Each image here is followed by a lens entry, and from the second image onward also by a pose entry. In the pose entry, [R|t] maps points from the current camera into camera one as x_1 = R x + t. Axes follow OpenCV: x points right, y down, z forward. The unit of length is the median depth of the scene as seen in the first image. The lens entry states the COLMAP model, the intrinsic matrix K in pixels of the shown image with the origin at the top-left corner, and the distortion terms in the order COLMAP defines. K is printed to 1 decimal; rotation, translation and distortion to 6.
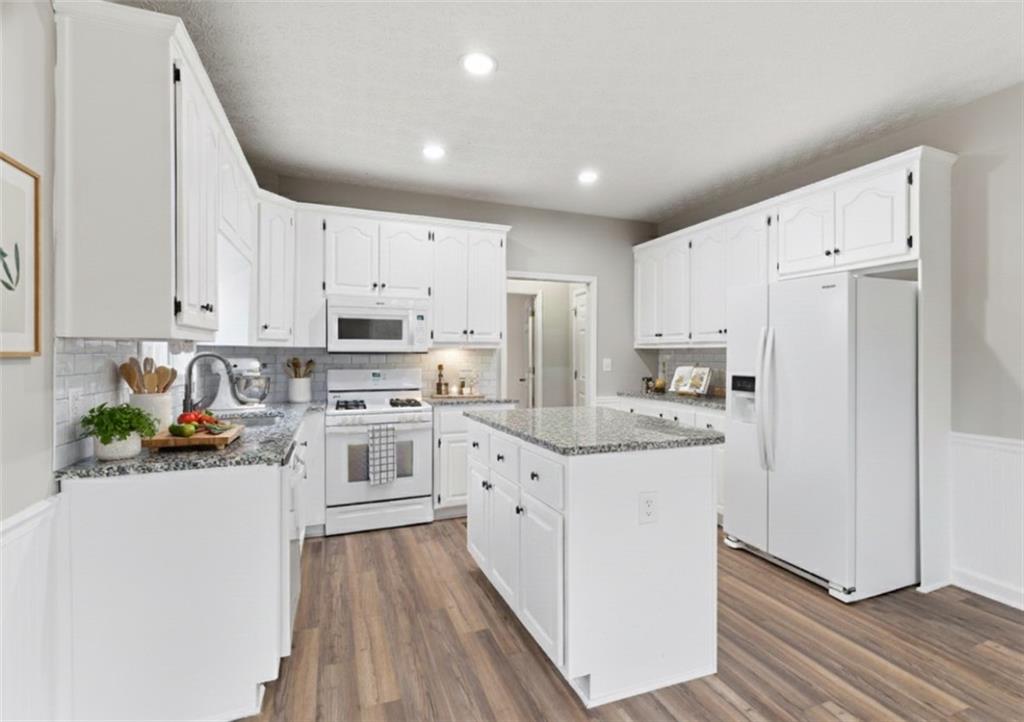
lens RADIAL K [[492.5, 0, 556.4], [0, 492.5, 353.9], [0, 0, 1]] dist [0.002857, 0.002596]
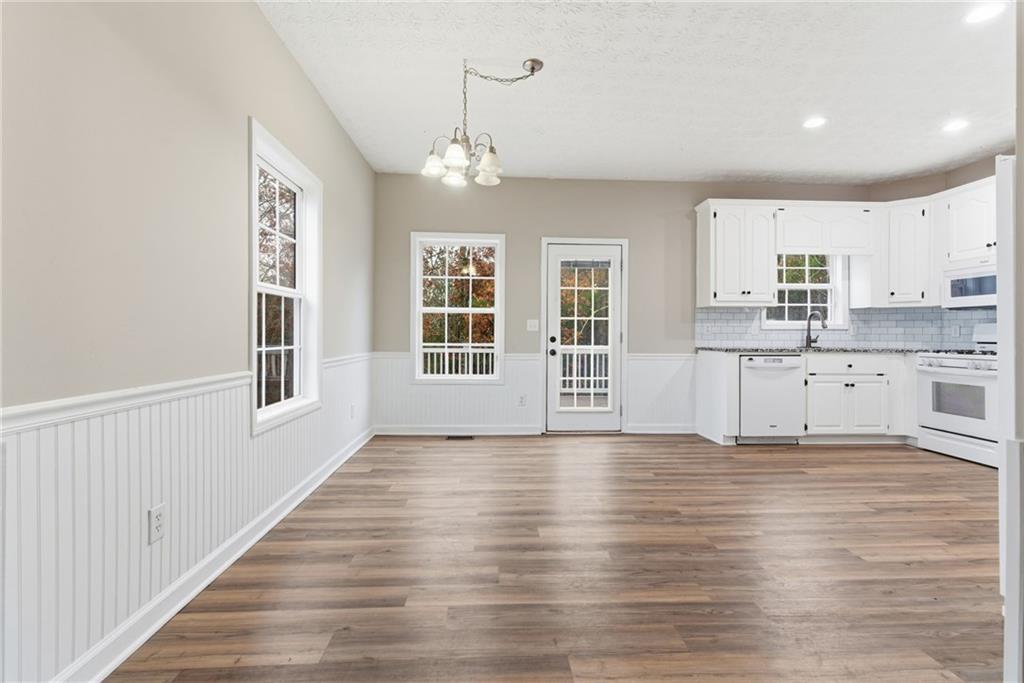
lens RADIAL K [[480.5, 0, 504.1], [0, 480.5, 336.5], [0, 0, 1]] dist [0.000891, 0.000167]
pose [[-0.364250, -0.002236, -0.931298, 1.073085], [-0.003479, 0.999993, -0.001040, 0.072290], [0.931295, 0.002861, -0.364256, 0.409528]]
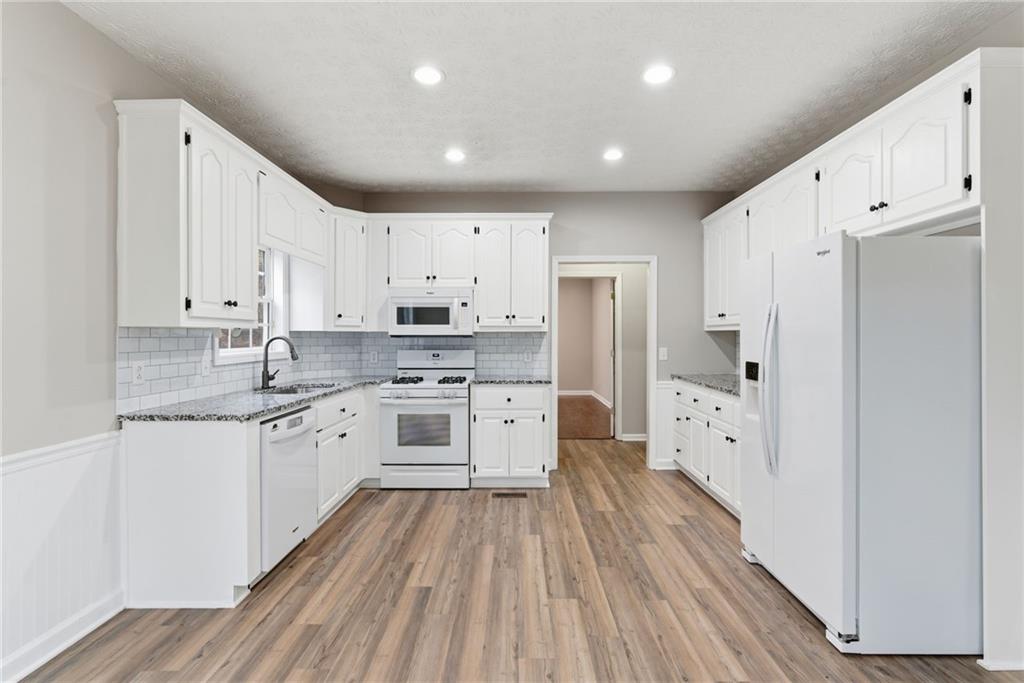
lens RADIAL K [[480.5, 0, 522.2], [0, 480.5, 336.0], [0, 0, 1]] dist [0.000891, 0.000167]
pose [[0.914458, -0.001642, -0.404677, 0.304383], [0.001278, 0.999999, -0.001168, -0.000741], [0.404679, 0.000551, 0.914459, 0.063850]]
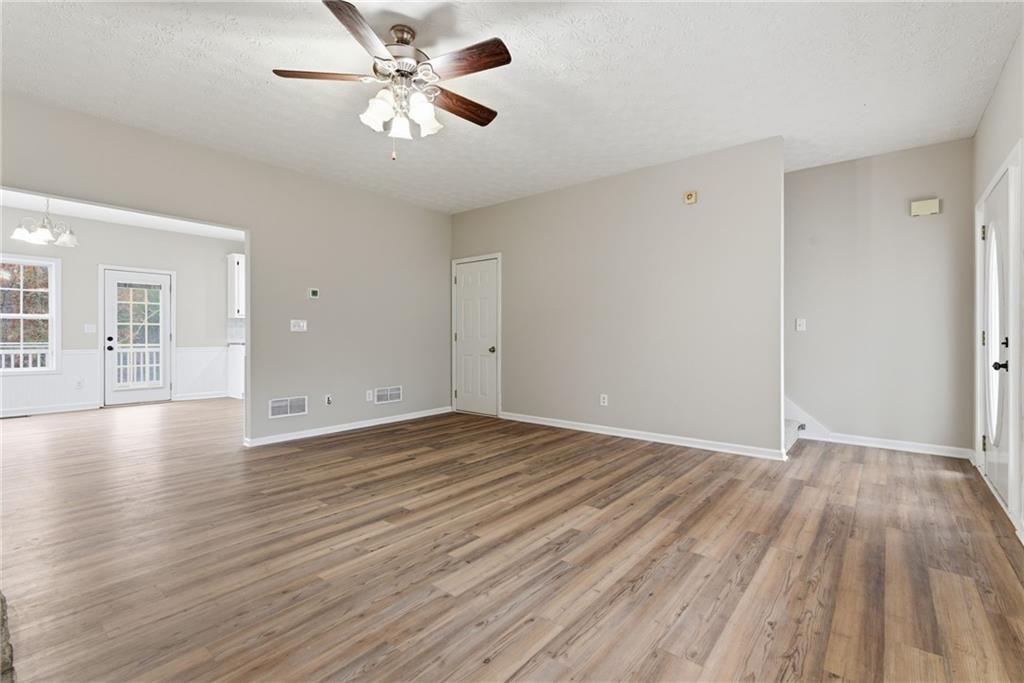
lens RADIAL K [[464.5, 0, 519.3], [0, 464.5, 337.4], [0, 0, 1]] dist [-0.006733, -0.000057]
pose [[0.455778, 0.001432, -0.890092, 2.095880], [0.000648, 0.999998, 0.001941, 0.070611], [0.890093, -0.001462, 0.455776, 0.643978]]
